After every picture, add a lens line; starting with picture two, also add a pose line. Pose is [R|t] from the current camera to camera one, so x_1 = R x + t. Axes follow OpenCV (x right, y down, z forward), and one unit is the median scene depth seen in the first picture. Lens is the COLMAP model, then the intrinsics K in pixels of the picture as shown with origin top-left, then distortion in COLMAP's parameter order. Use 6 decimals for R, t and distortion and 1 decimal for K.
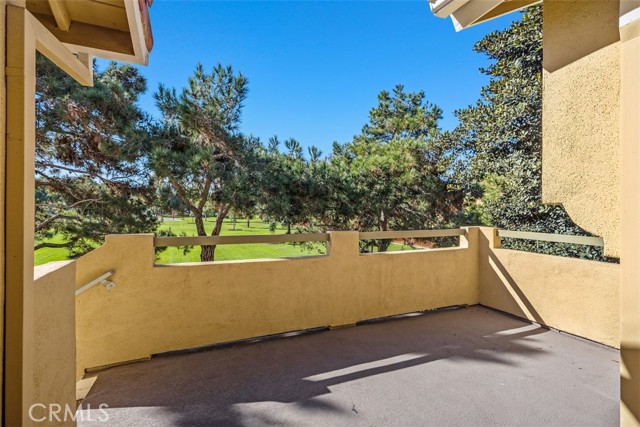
lens RADIAL K [[287.6, 0, 323.3], [0, 287.6, 216.7], [0, 0, 1]] dist [0.004833, -0.000983]
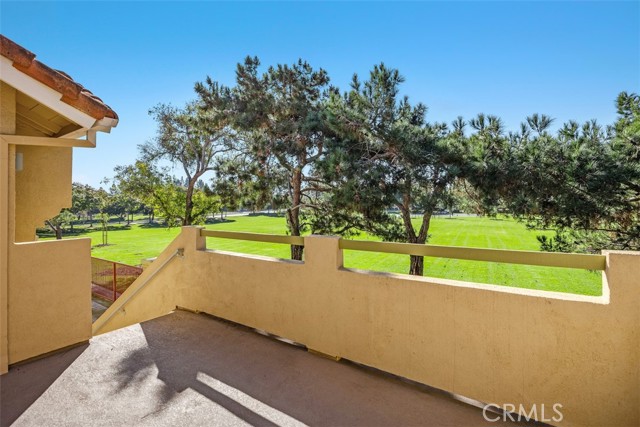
lens RADIAL K [[287.6, 0, 322.3], [0, 287.6, 211.6], [0, 0, 1]] dist [0.004833, -0.000983]
pose [[0.560088, 0.001327, -0.828432, 1.019208], [-0.007967, 0.999961, -0.003784, -0.019699], [0.828395, 0.008720, 0.560077, 0.754321]]
